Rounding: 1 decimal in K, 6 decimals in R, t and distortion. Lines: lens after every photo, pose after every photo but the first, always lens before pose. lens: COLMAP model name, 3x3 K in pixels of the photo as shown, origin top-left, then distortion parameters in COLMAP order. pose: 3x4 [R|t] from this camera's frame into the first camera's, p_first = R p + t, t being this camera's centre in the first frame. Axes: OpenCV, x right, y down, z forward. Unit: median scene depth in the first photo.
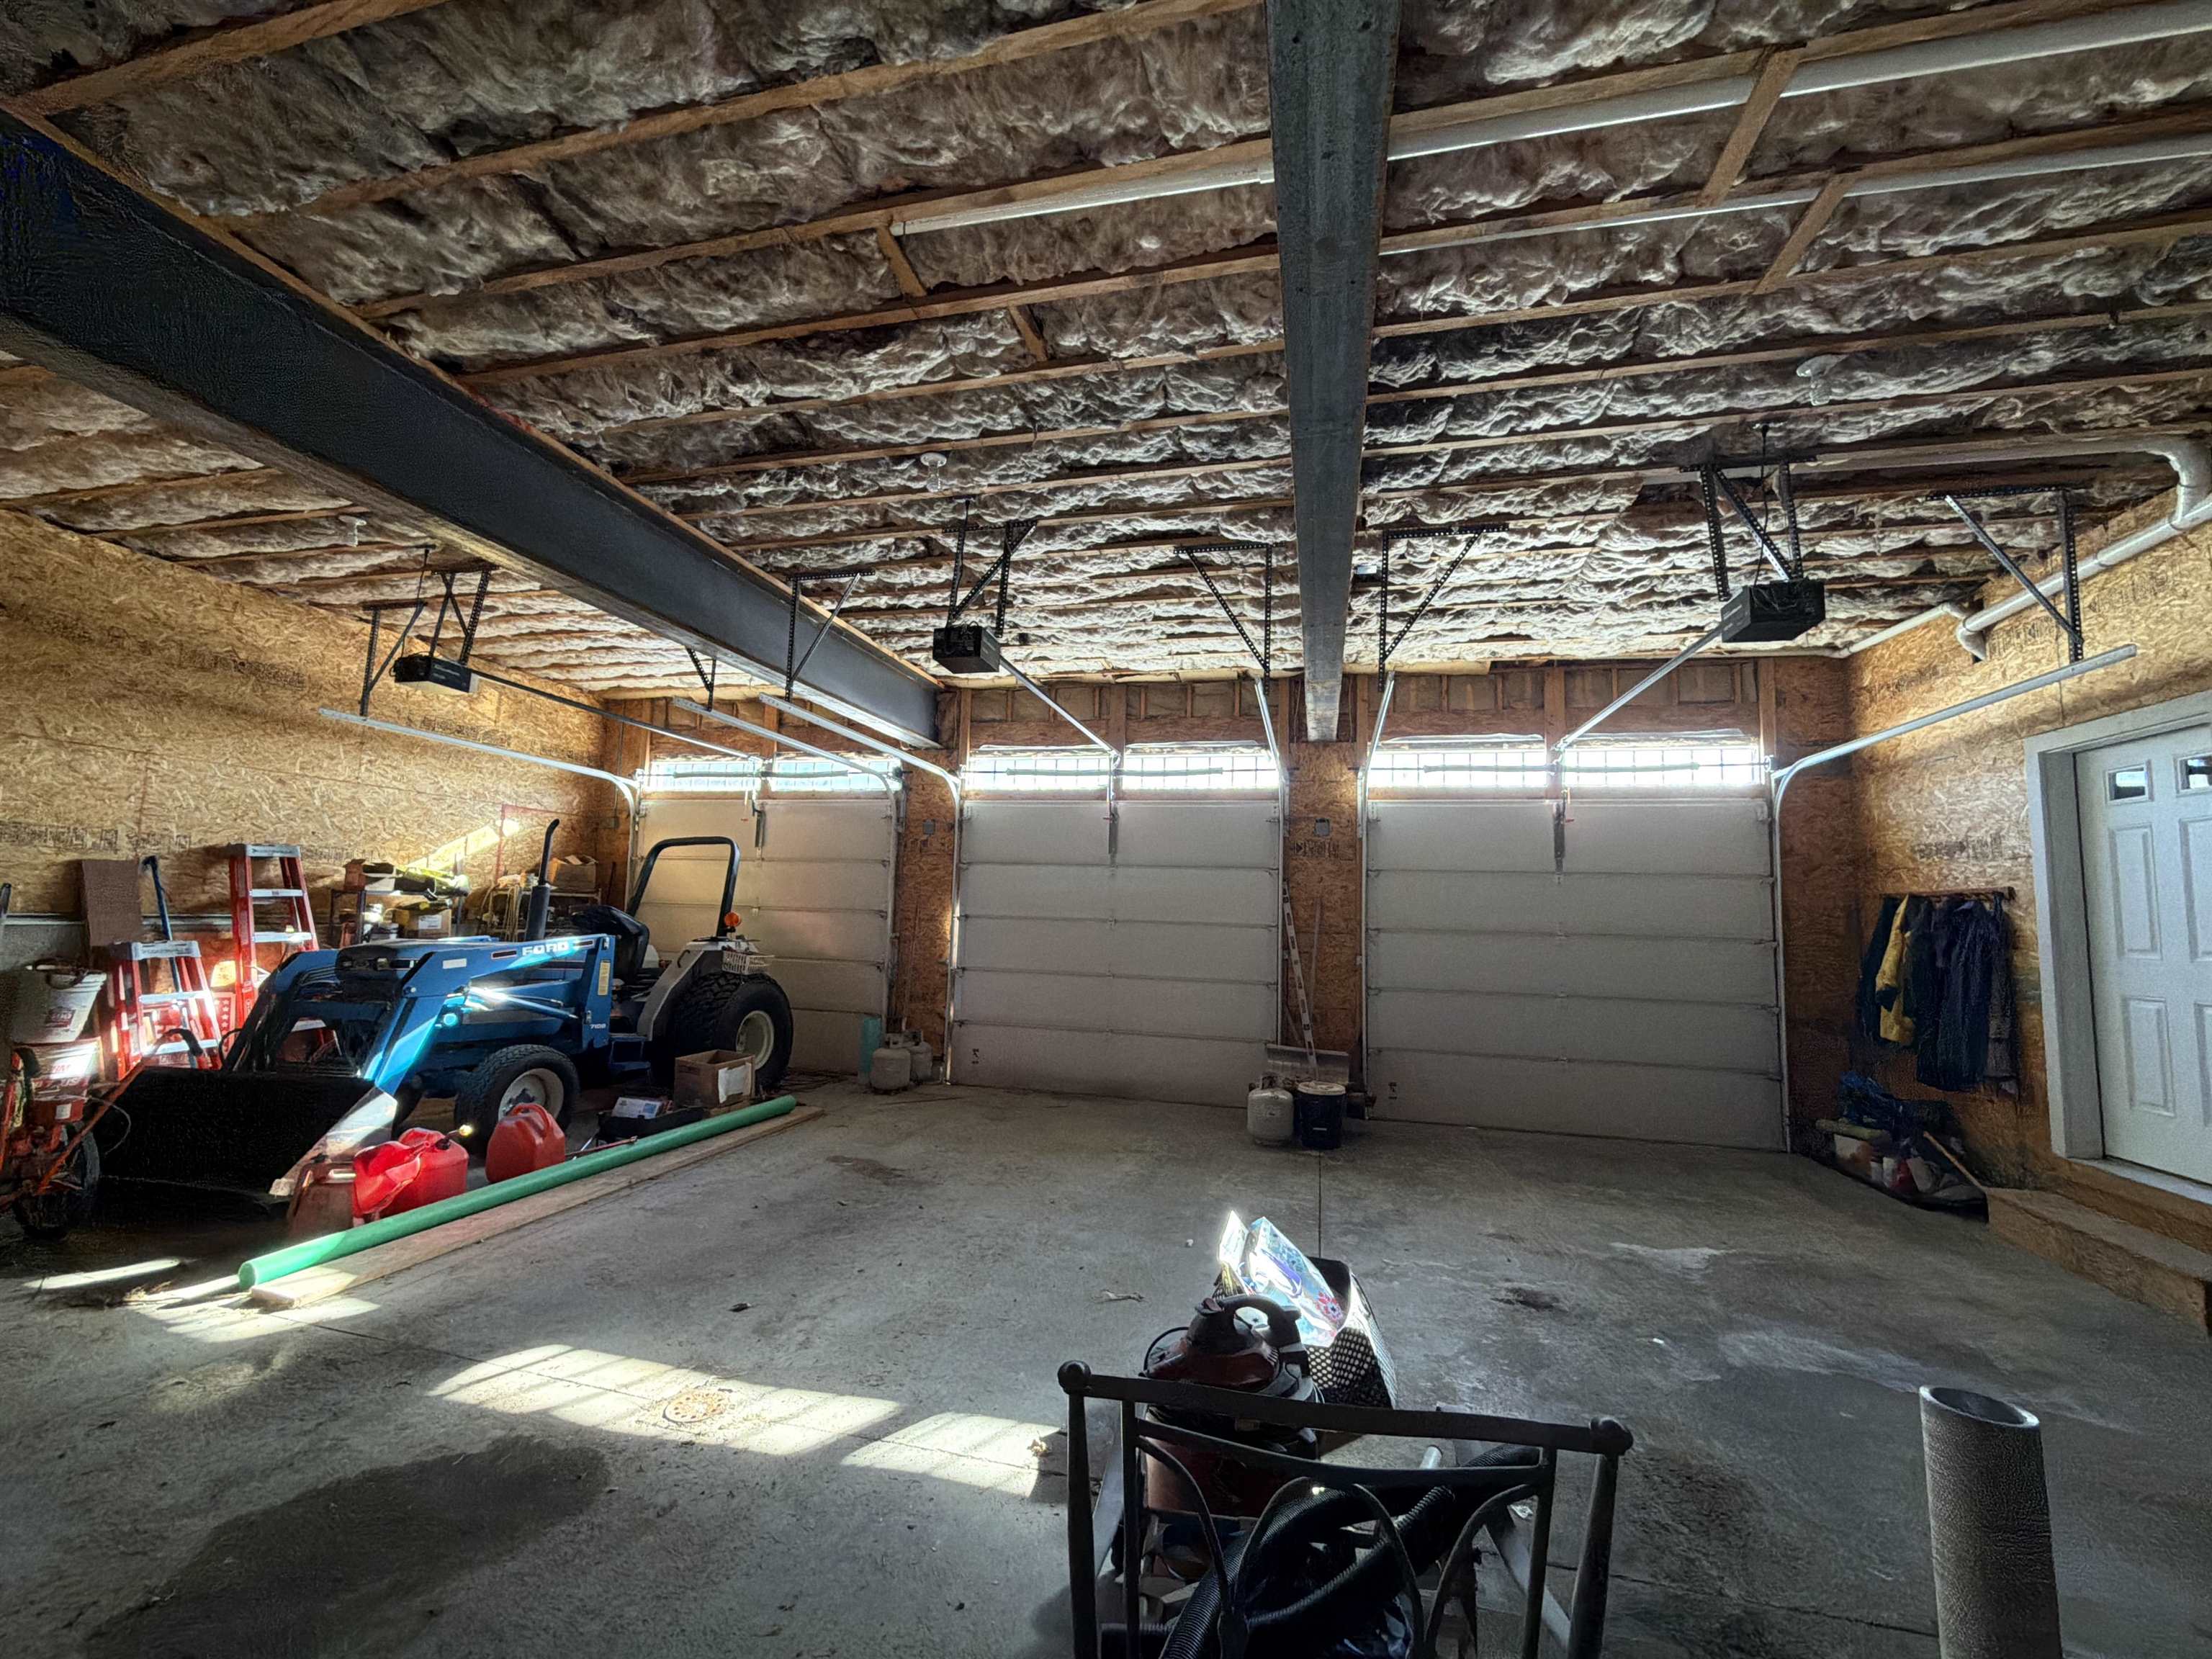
lens RADIAL K [[878.2, 0, 1106.0], [0, 878.2, 829.5], [0, 0, 1]] dist [-0.001491, 0.000300]
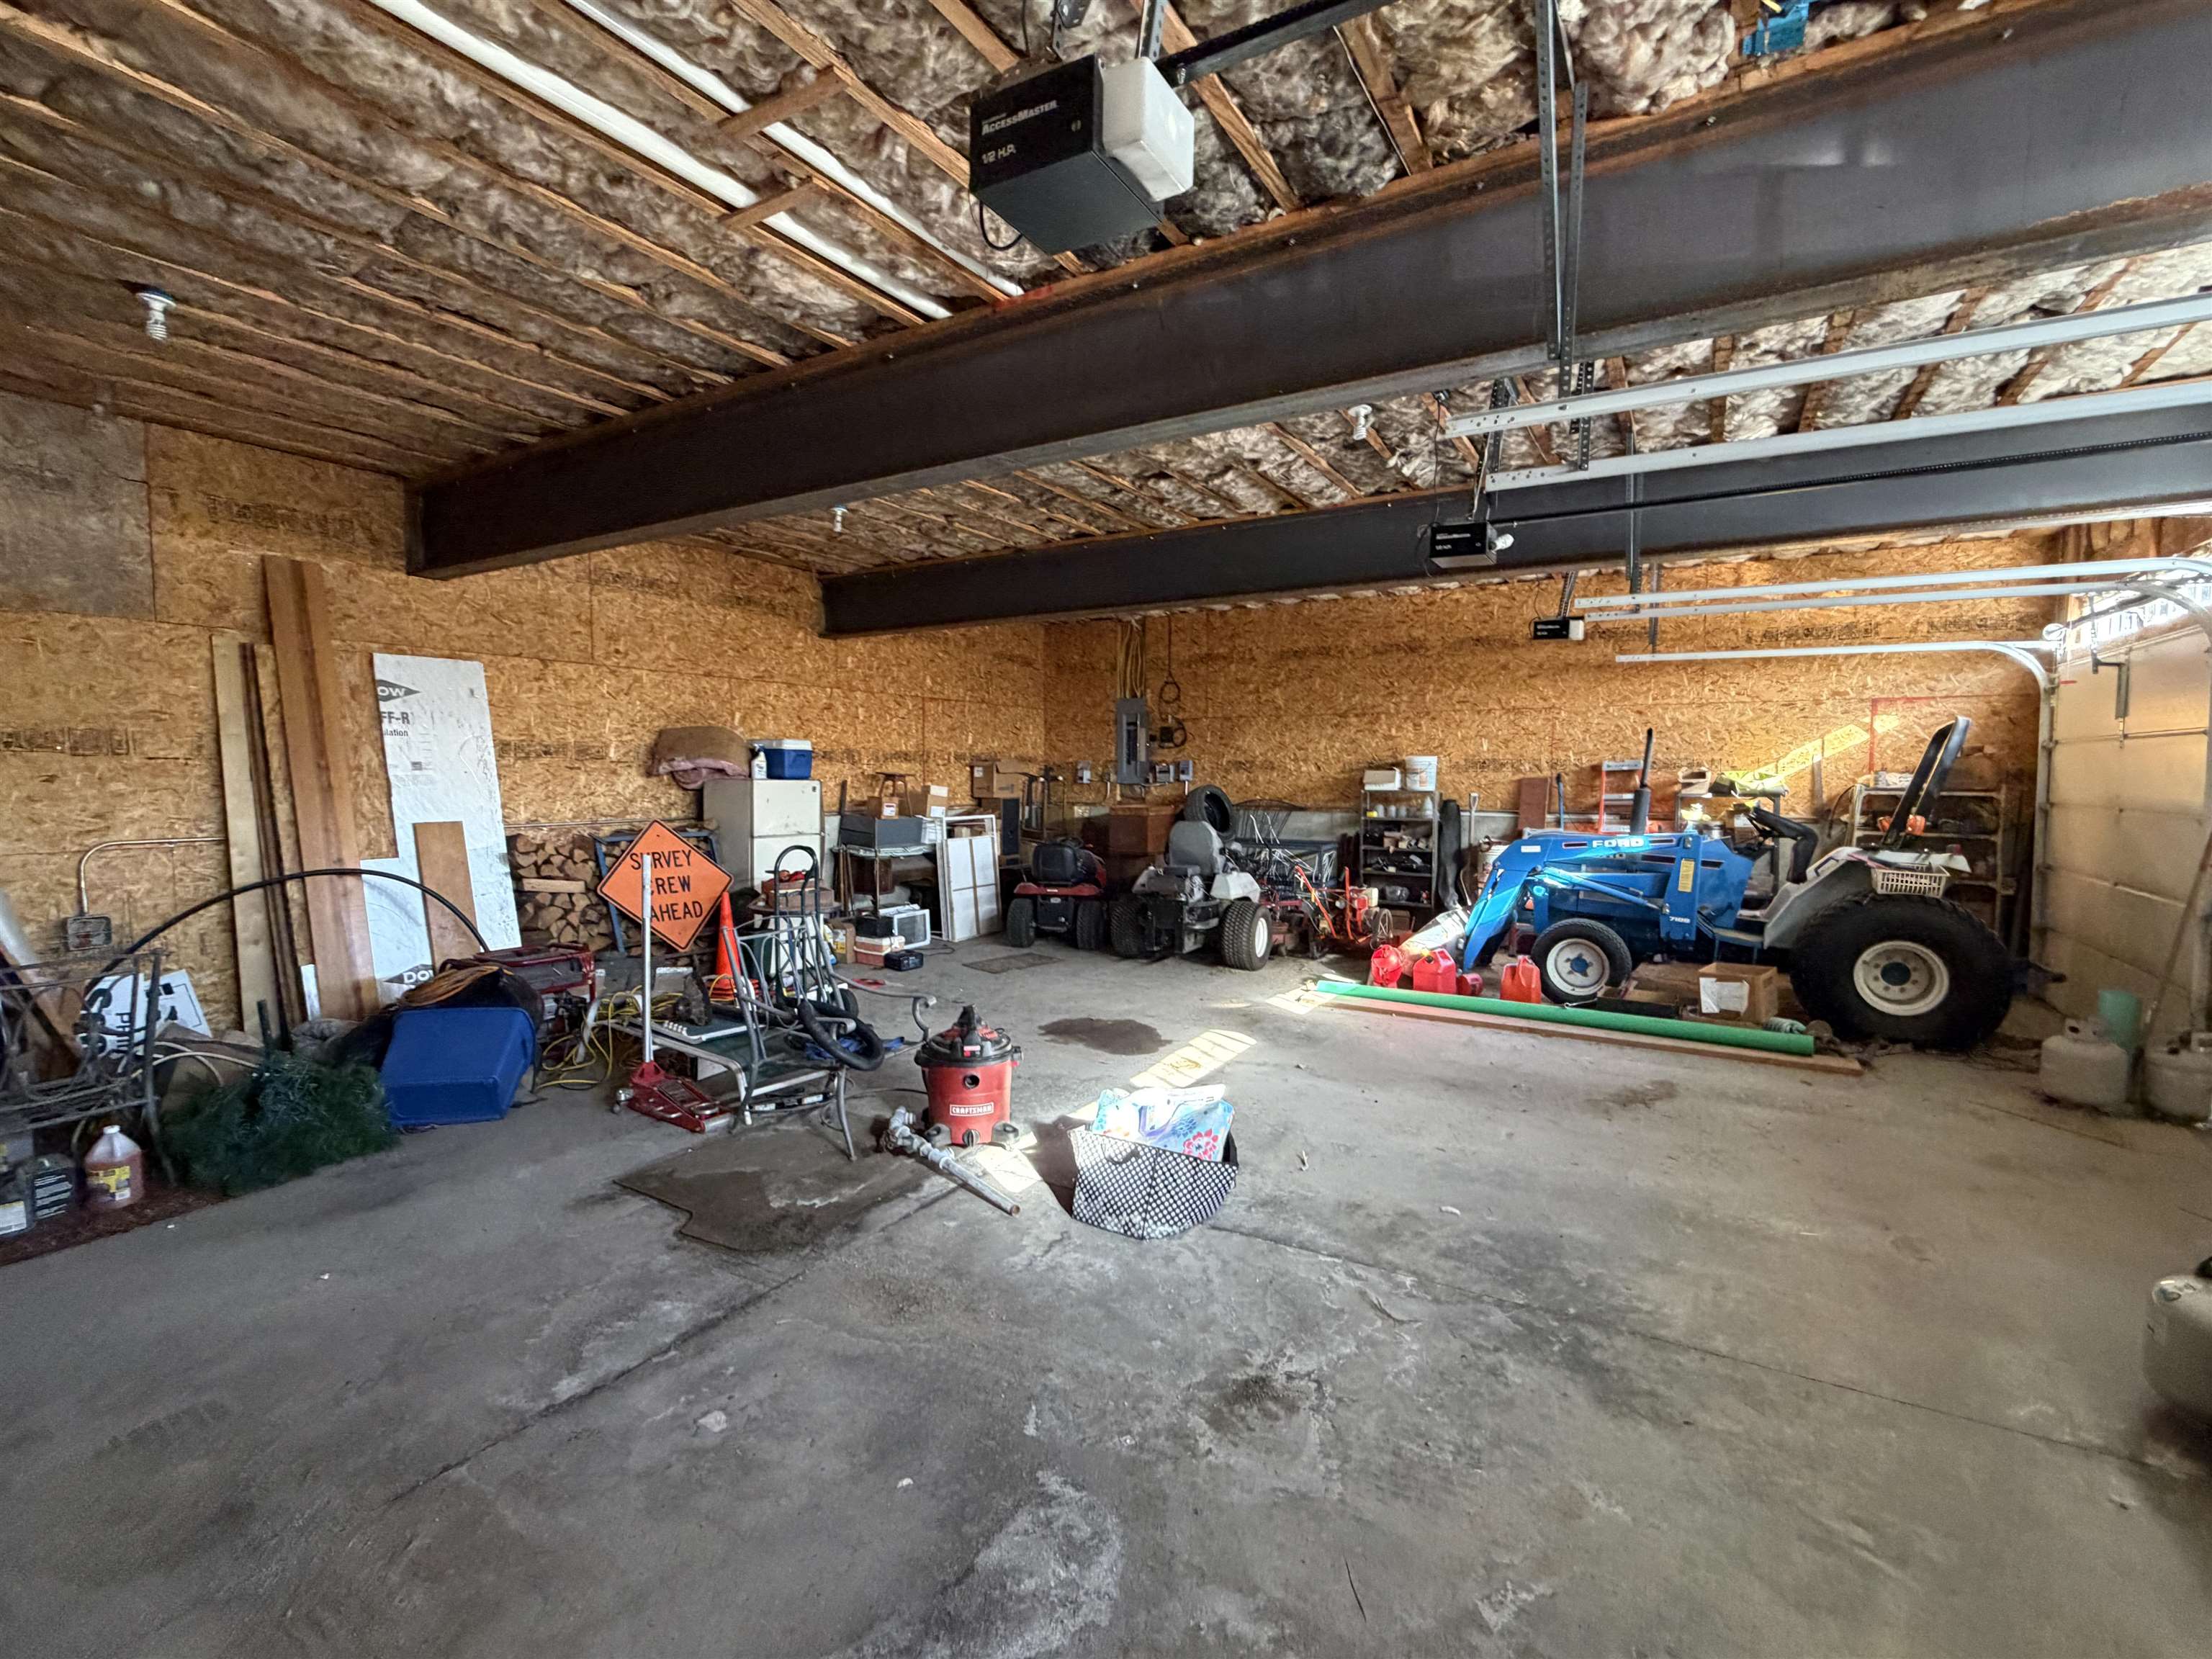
lens RADIAL K [[986.0, 0, 1106.0], [0, 986.0, 829.5], [0, 0, 1]] dist [0.001179, 0.000153]
pose [[-0.296894, 0.025304, -0.954575, 0.850922], [0.079896, 0.996802, 0.001574, 0.063920], [0.951562, -0.075799, -0.297967, 0.781965]]
